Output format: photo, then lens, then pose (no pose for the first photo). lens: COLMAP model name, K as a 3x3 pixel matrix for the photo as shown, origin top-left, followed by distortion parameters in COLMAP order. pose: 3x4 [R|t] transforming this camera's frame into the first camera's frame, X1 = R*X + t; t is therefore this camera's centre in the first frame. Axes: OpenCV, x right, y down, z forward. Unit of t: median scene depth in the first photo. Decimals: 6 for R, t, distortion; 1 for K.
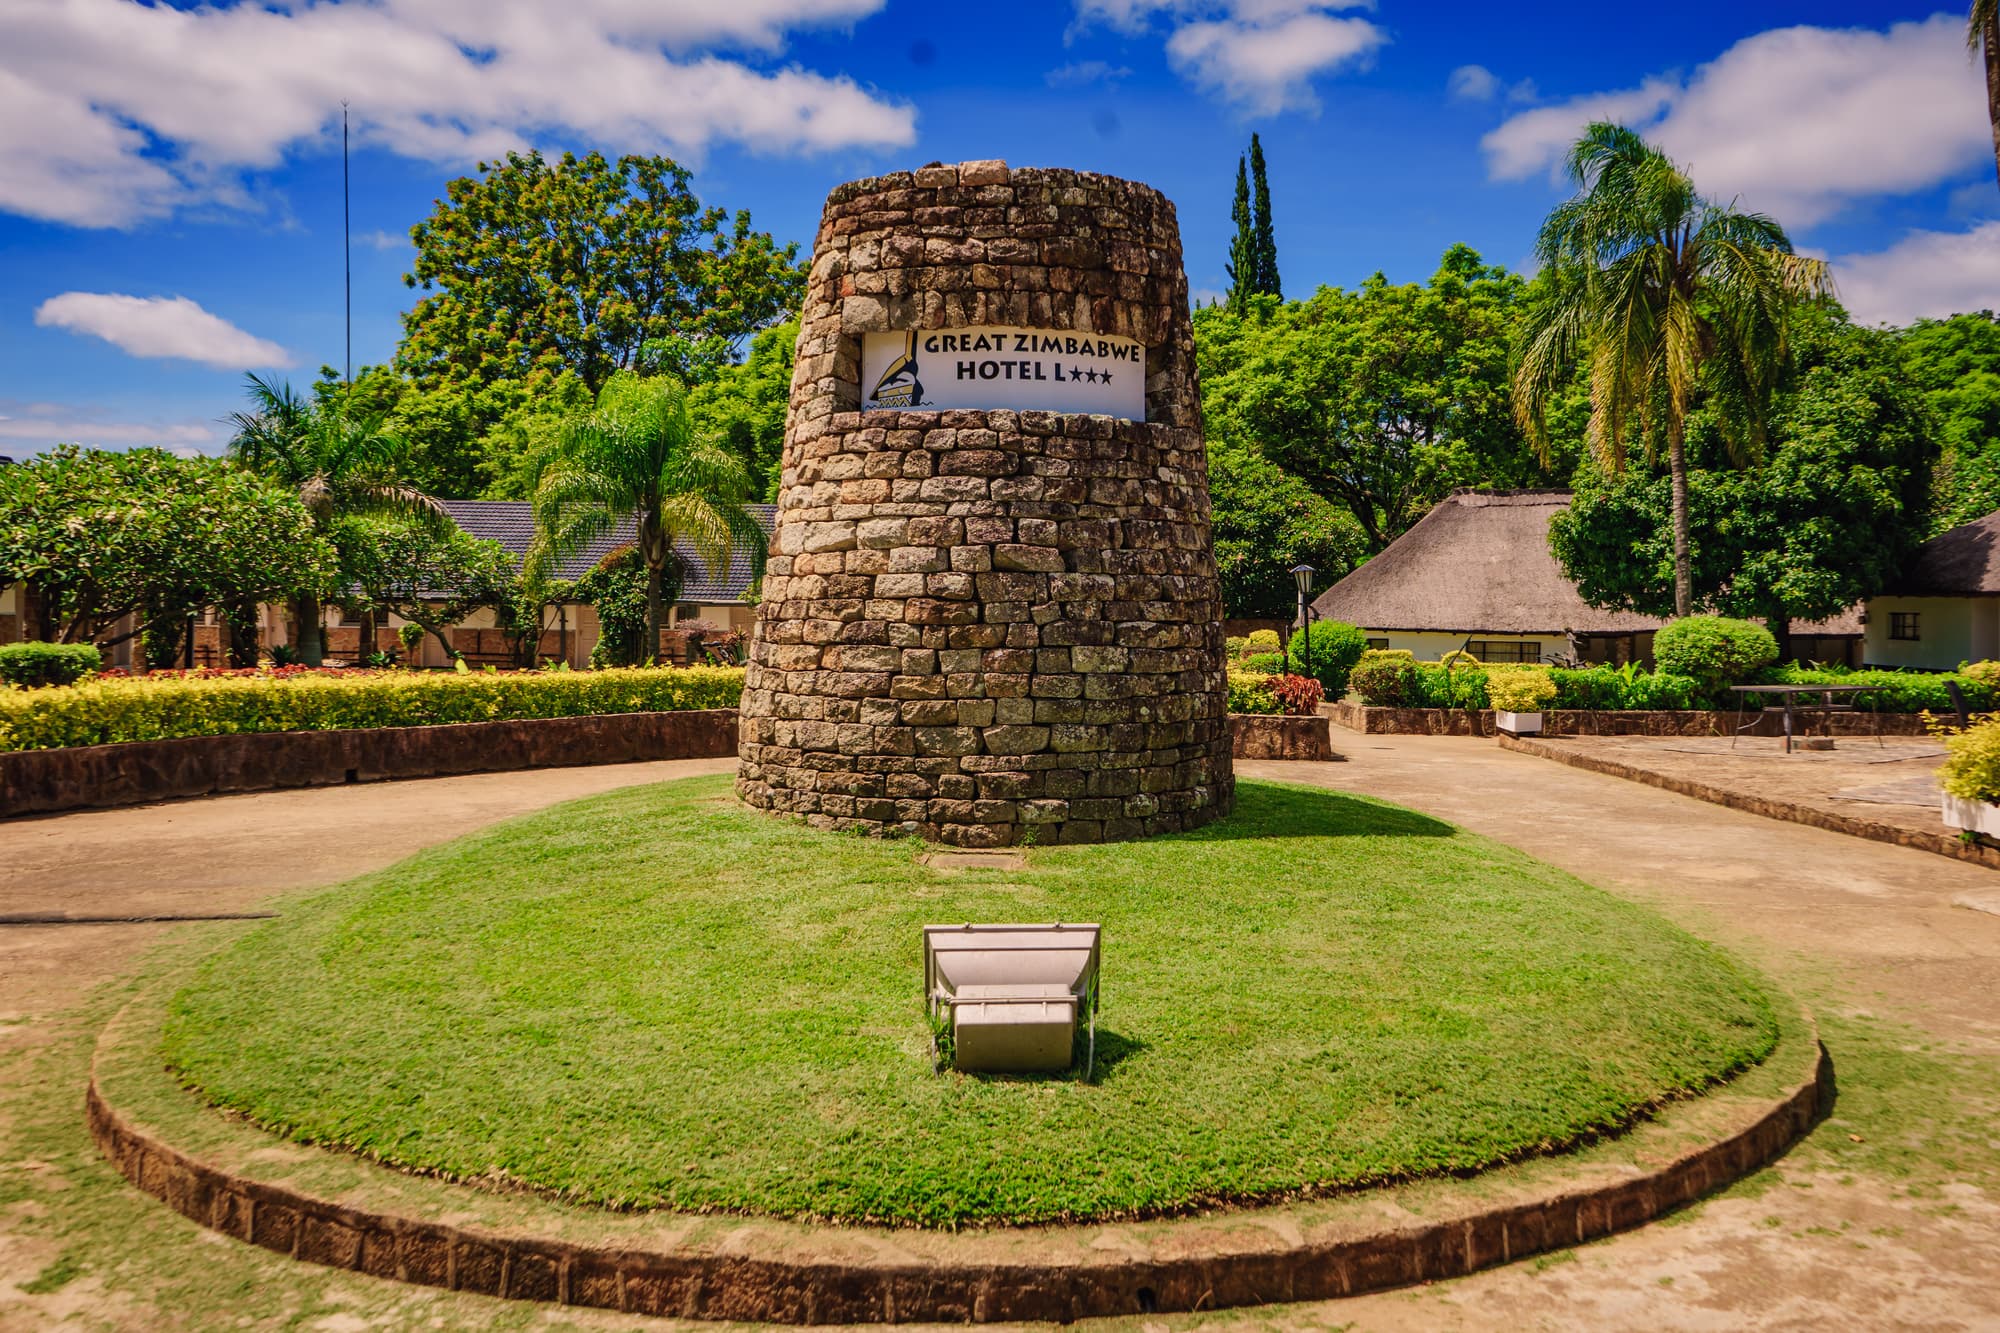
lens RADIAL K [[1787.3, 0, 1066.9], [0, 1787.3, 582.9], [0, 0, 1]] dist [-0.014960, -0.003654]
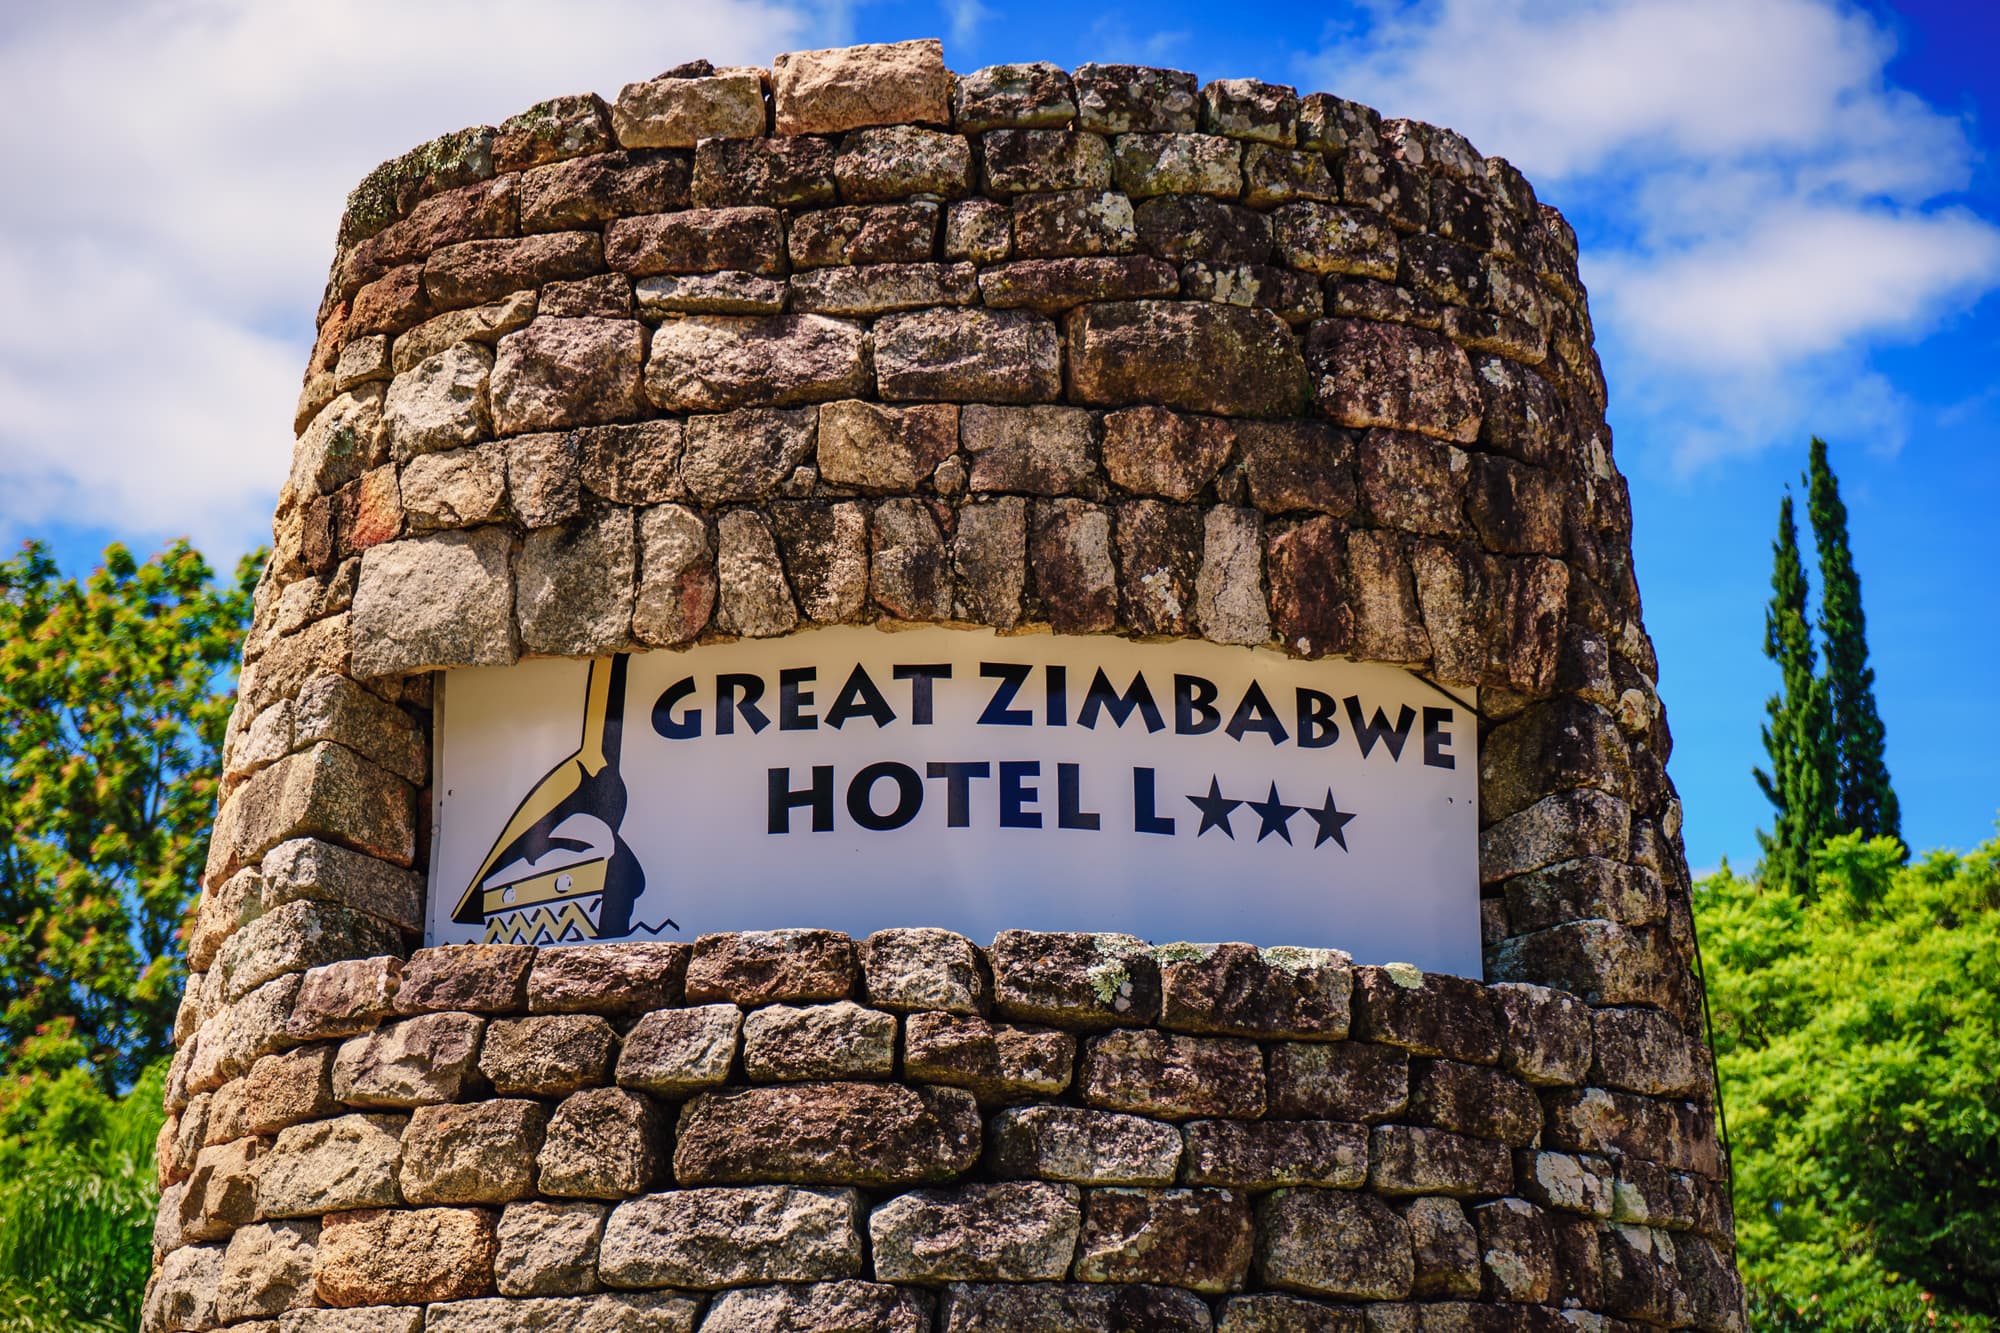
lens RADIAL K [[4382.7, 0, 1000.0], [0, 4382.7, 666.5], [0, 0, 1]] dist [0.037167, -0.369546]
pose [[0.996392, -0.023423, -0.081573, 0.027420], [0.005665, 0.977374, -0.211440, 0.000304], [0.084680, 0.210215, 0.973981, 0.362774]]
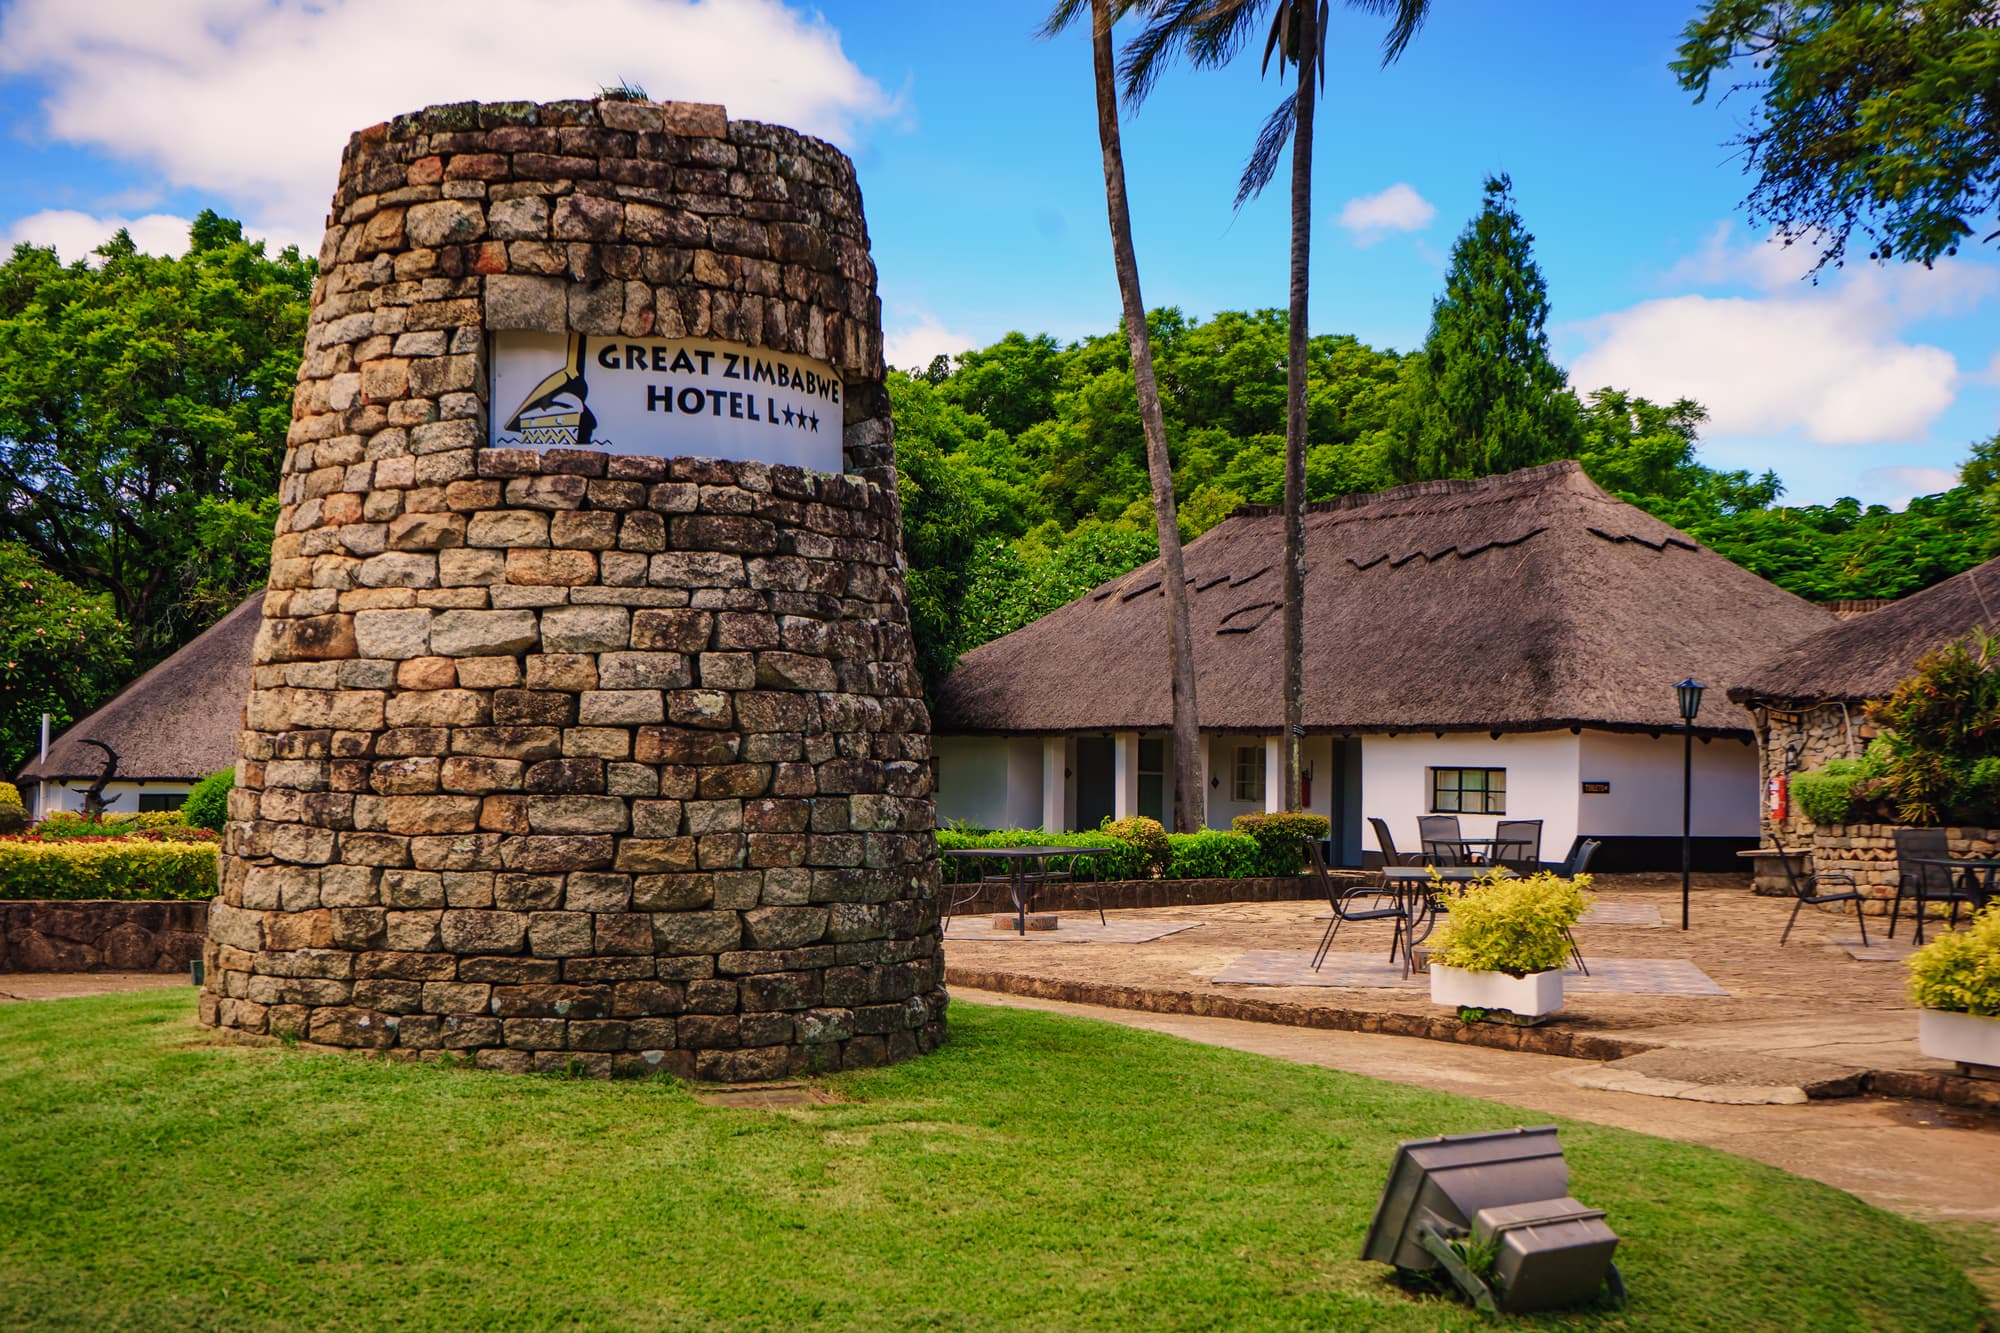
lens RADIAL K [[2660.2, 0, 1000.0], [0, 2660.2, 666.5], [0, 0, 1]] dist [0.017951, -0.025177]
pose [[0.834889, 0.021699, 0.549990, -0.516125], [-0.012301, 0.999709, -0.020770, 0.005047], [-0.550280, 0.010575, 0.834913, 0.065403]]
